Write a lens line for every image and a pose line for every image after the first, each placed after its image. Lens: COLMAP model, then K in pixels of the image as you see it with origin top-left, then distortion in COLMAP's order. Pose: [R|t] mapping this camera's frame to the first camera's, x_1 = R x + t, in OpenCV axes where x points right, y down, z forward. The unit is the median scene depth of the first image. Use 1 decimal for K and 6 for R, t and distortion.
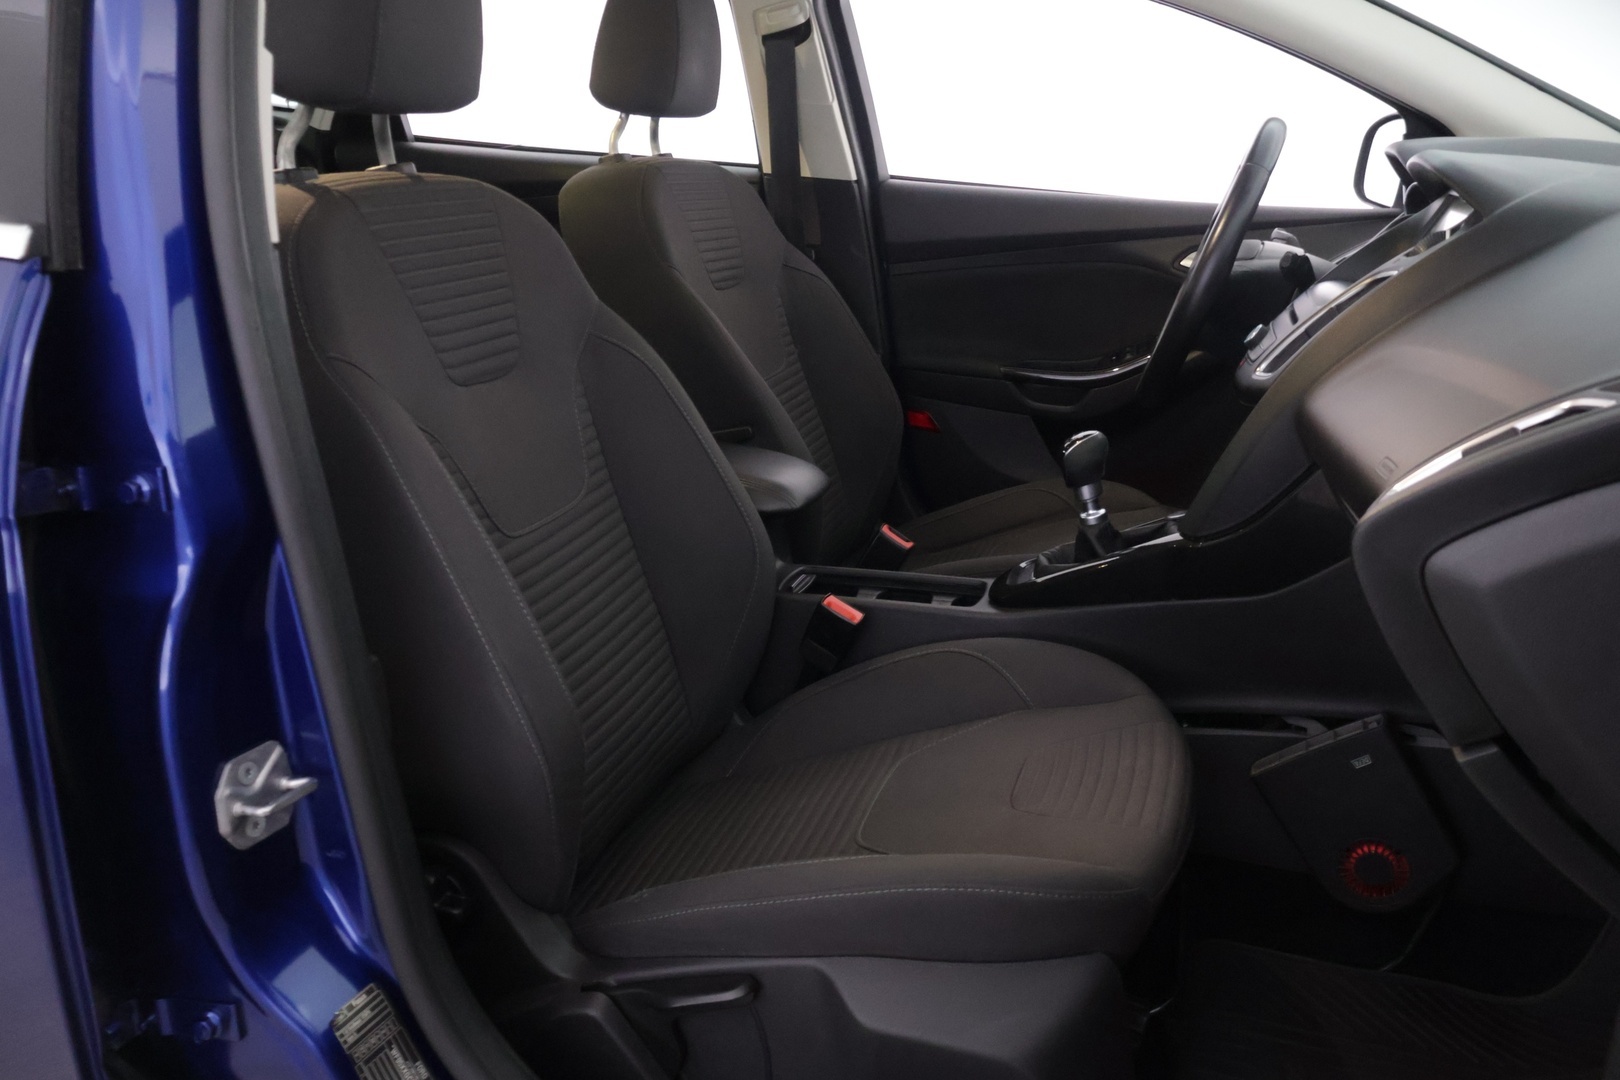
lens RADIAL K [[1364.4, 0, 807.8], [0, 1364.4, 537.8], [0, 0, 1]] dist [-0.016297, 0.029255]
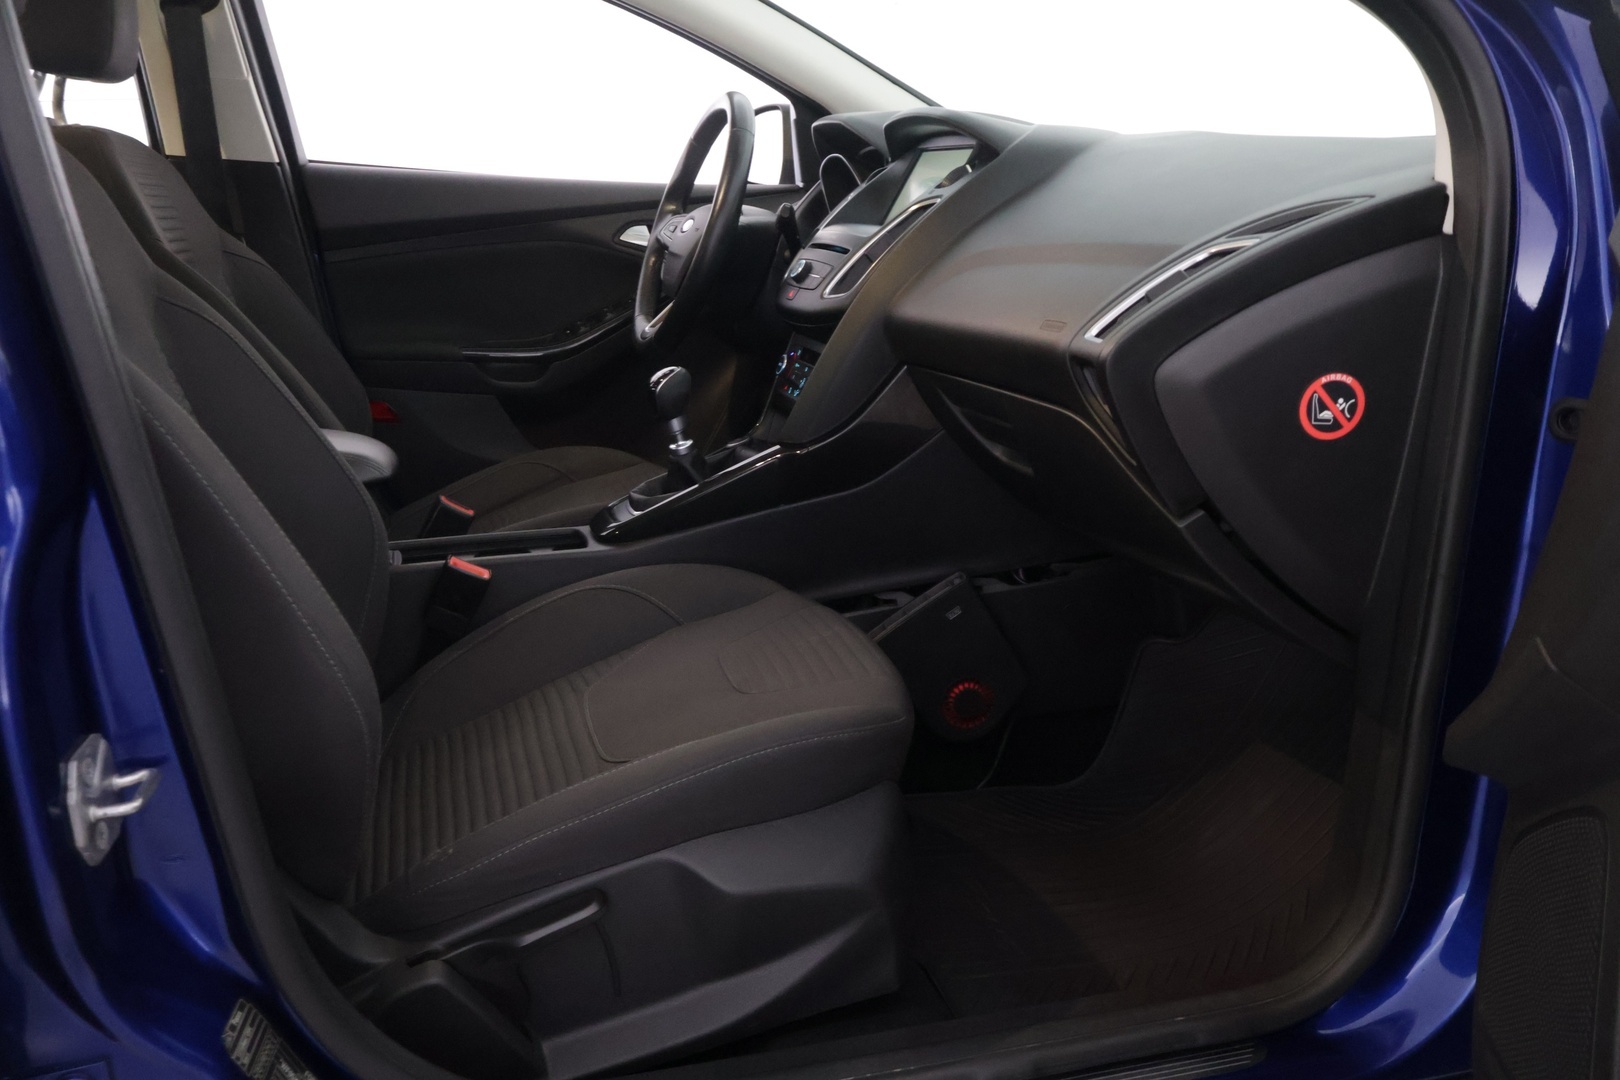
lens RADIAL K [[1364.4, 0, 809.7], [0, 1364.4, 539.2], [0, 0, 1]] dist [-0.016297, 0.029255]
pose [[0.835086, -0.138779, 0.532326, -0.304194], [0.155027, 0.987806, 0.014326, 0.059167], [-0.527823, 0.070561, 0.846418, 0.044759]]
